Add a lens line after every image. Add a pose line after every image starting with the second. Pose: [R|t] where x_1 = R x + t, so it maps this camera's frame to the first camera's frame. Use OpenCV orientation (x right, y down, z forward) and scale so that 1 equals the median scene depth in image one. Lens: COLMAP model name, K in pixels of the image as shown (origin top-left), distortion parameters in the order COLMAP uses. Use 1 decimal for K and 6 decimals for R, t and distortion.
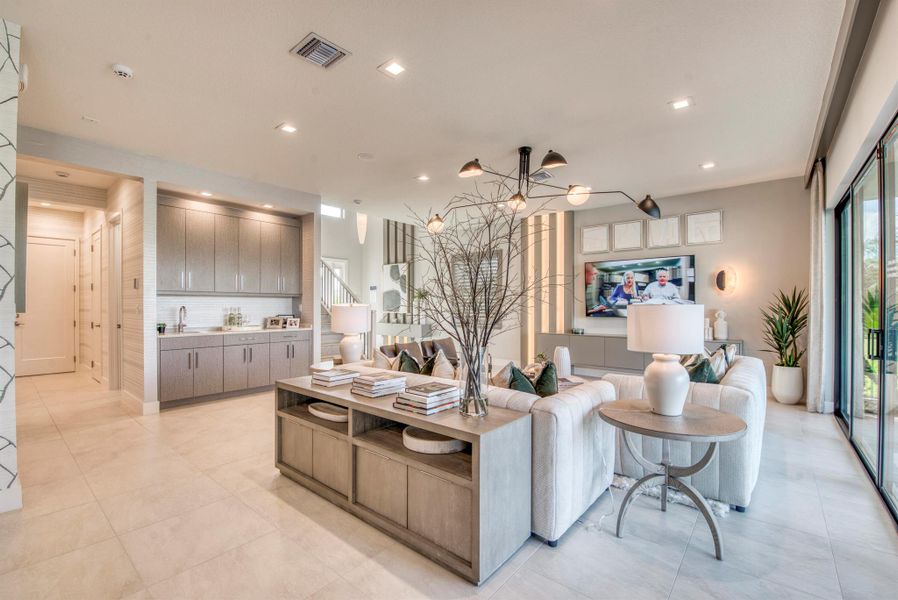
lens RADIAL K [[389.3, 0, 450.3], [0, 389.3, 303.2], [0, 0, 1]] dist [-0.000037, -0.000001]
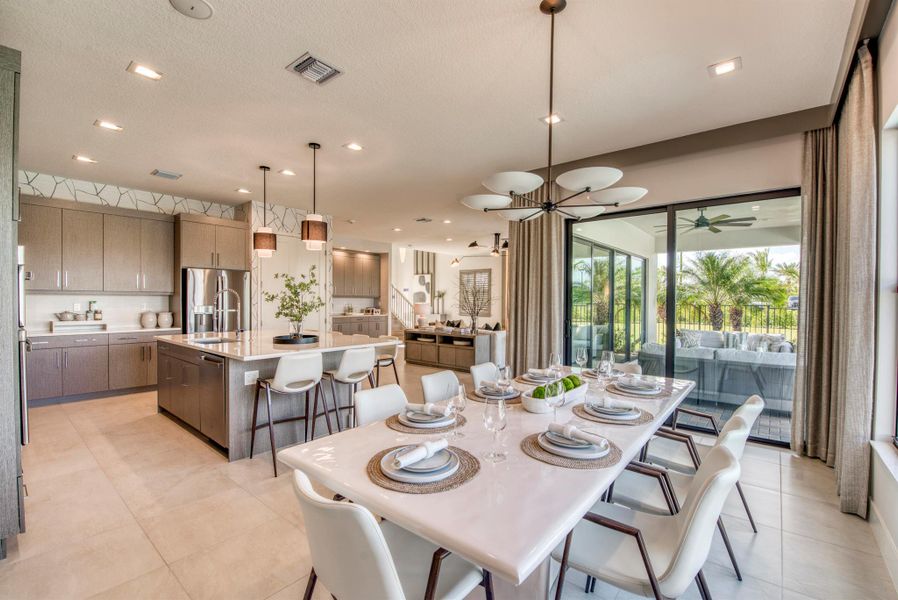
lens RADIAL K [[389.3, 0, 448.3], [0, 389.3, 300.6], [0, 0, 1]] dist [-0.000037, -0.000001]
pose [[0.999983, 0.005232, -0.002562, -0.056100], [-0.005214, 0.999962, 0.006955, -0.016498], [0.002598, -0.006942, 0.999973, -0.851992]]
